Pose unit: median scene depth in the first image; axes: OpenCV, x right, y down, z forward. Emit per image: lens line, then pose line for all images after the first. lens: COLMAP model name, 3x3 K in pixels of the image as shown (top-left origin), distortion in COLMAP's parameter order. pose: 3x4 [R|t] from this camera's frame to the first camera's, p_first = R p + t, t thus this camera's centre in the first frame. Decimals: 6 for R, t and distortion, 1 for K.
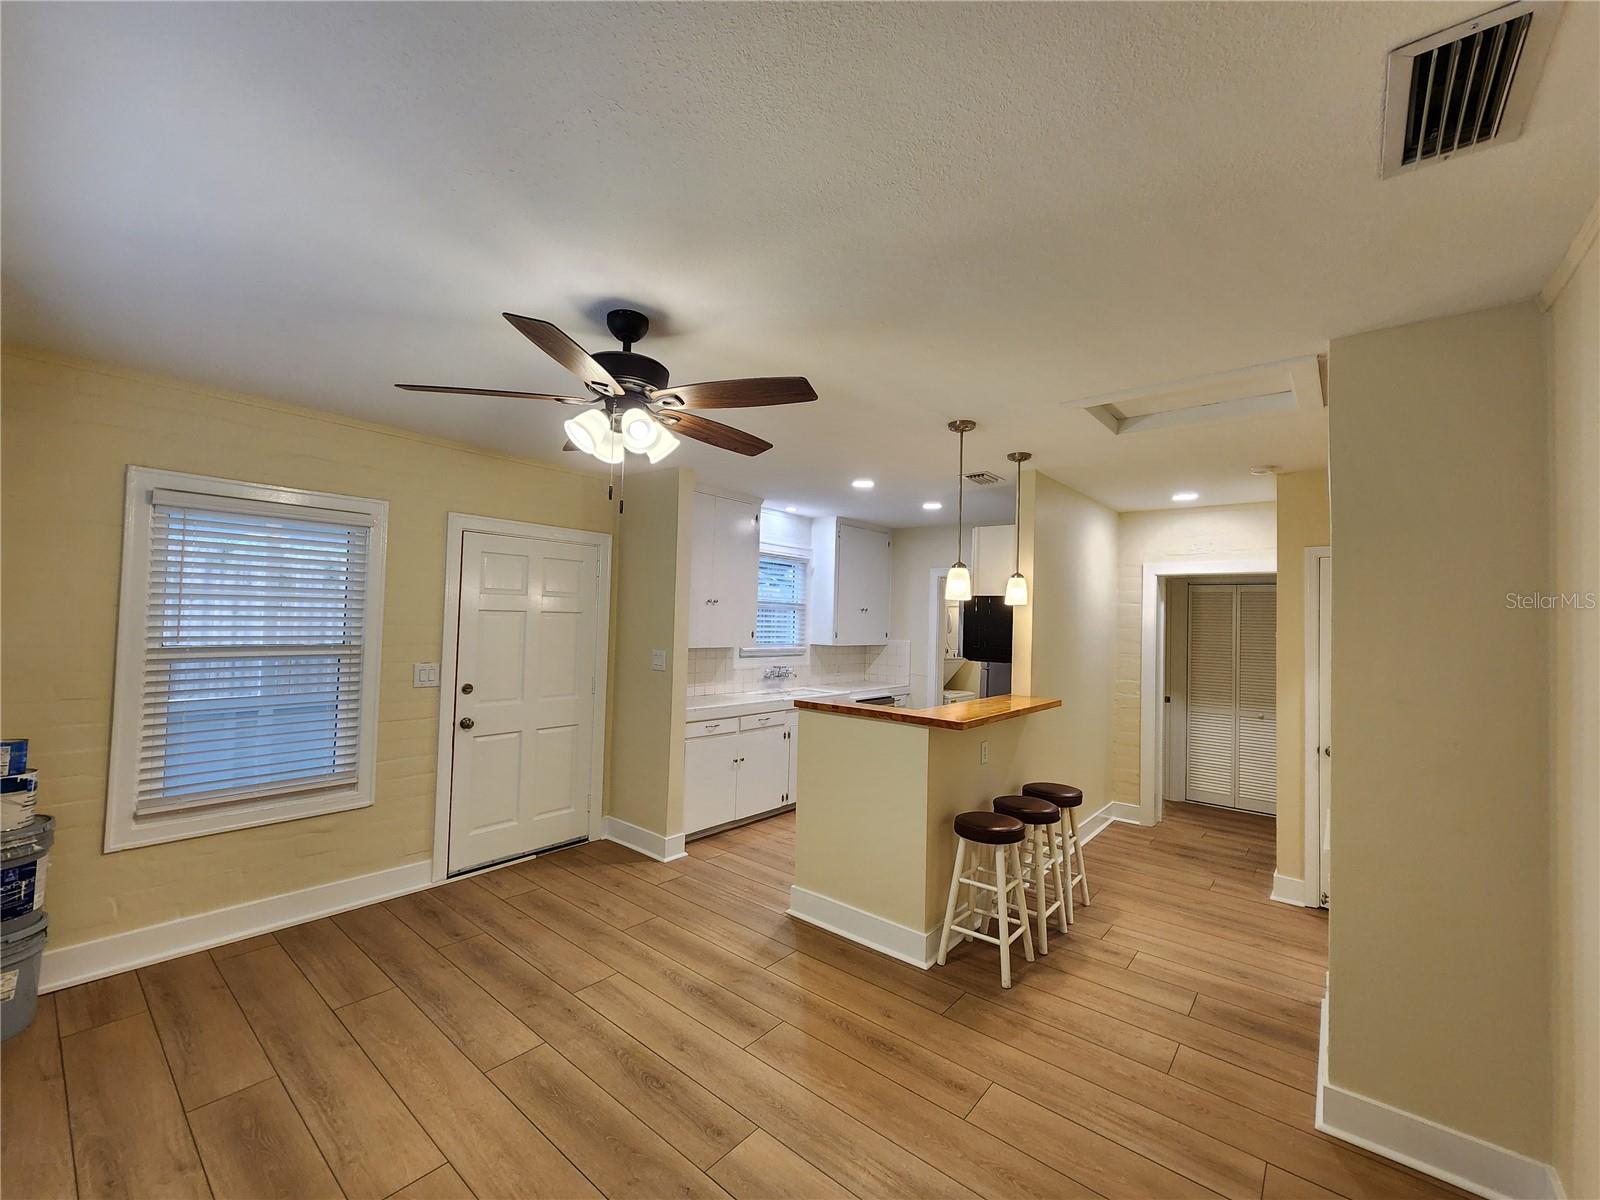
lens RADIAL K [[658.2, 0, 800.0], [0, 658.2, 600.0], [0, 0, 1]] dist [0.000834, -0.000374]
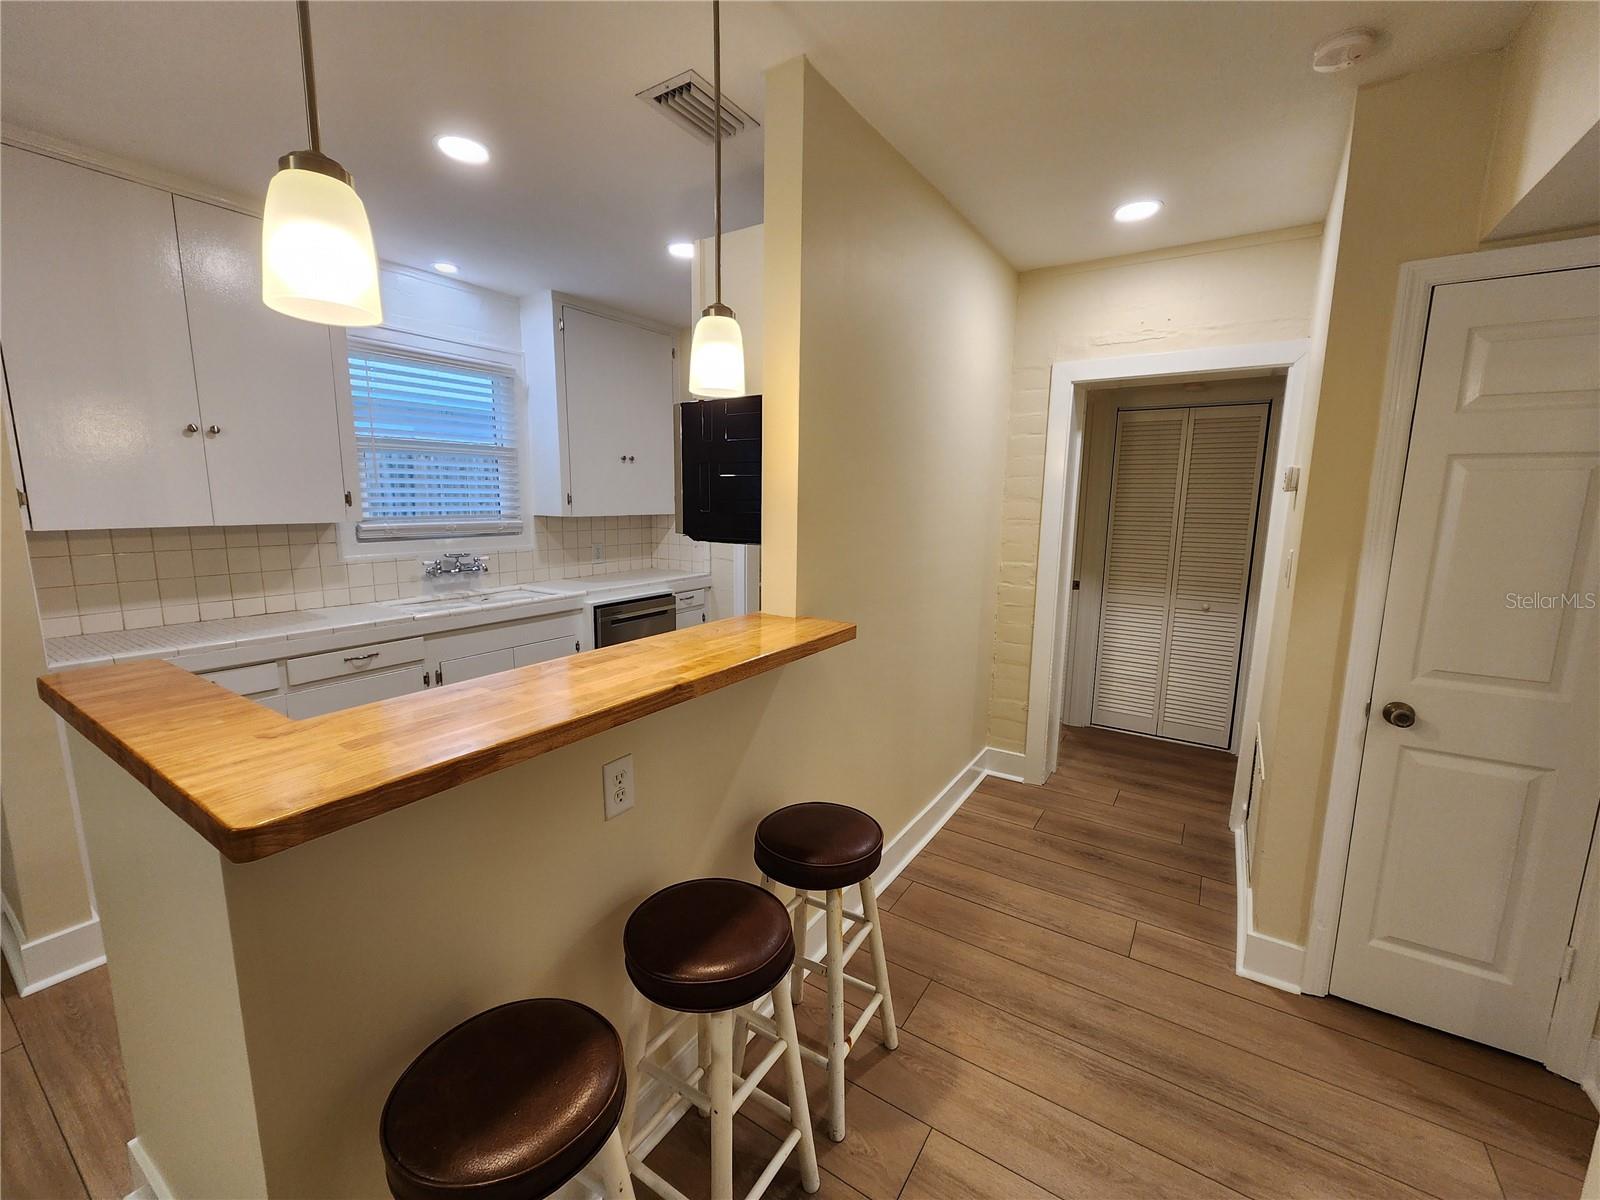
lens RADIAL K [[658.2, 0, 800.0], [0, 658.2, 600.0], [0, 0, 1]] dist [0.000834, -0.000374]
pose [[0.993361, -0.036149, 0.109212, 0.221921], [0.014549, 0.981201, 0.192440, 0.034234], [-0.114115, -0.189573, 0.975213, 0.406527]]
